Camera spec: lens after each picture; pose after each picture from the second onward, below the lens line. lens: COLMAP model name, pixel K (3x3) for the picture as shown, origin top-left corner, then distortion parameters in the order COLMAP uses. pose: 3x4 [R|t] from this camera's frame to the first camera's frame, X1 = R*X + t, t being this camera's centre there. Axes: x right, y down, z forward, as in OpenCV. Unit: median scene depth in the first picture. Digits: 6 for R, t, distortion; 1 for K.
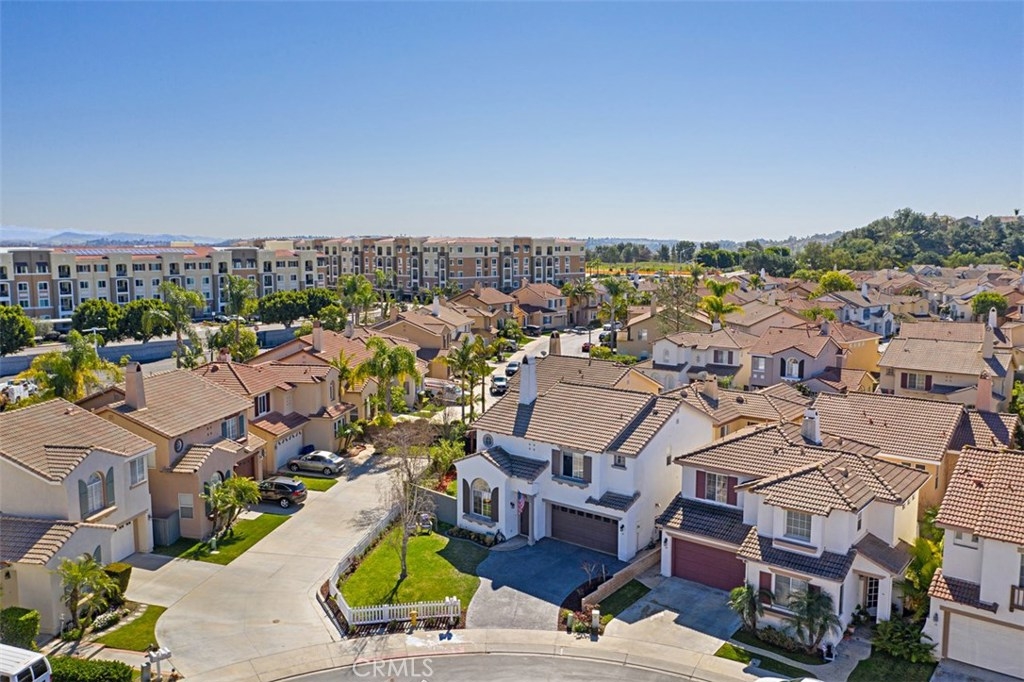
lens RADIAL K [[811.0, 0, 512.0], [0, 811.0, 341.0], [0, 0, 1]] dist [-0.018396, 0.012965]
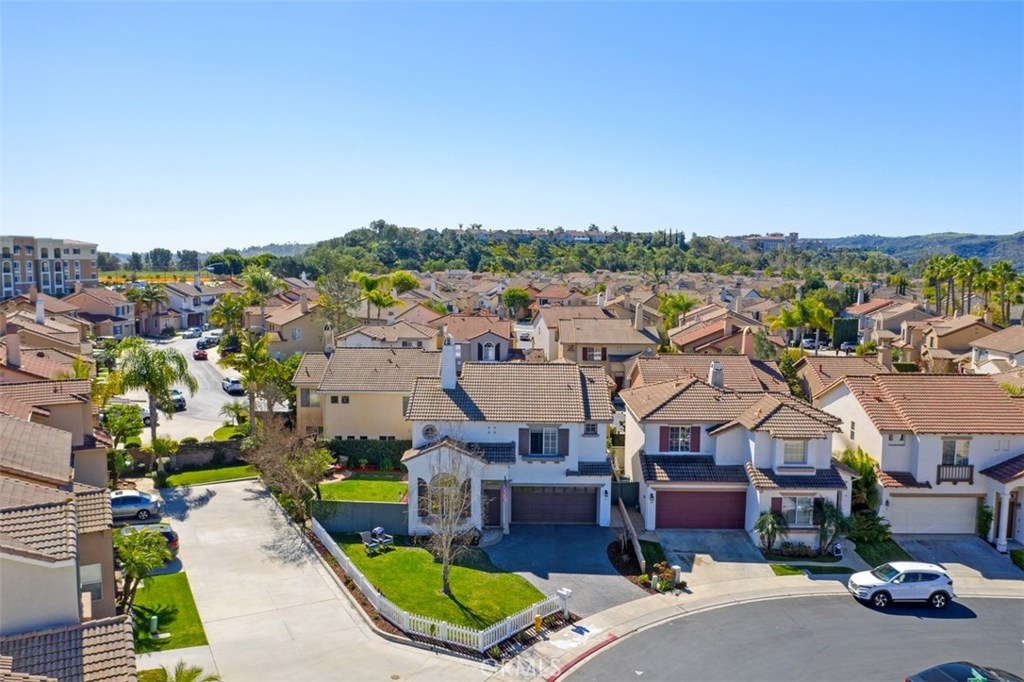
lens RADIAL K [[811.0, 0, 512.0], [0, 811.0, 341.0], [0, 0, 1]] dist [-0.018396, 0.012965]
pose [[0.780825, -0.058521, 0.622003, -0.546560], [0.068002, 0.997649, 0.008498, 0.023026], [-0.621038, 0.035662, 0.782969, 0.260092]]
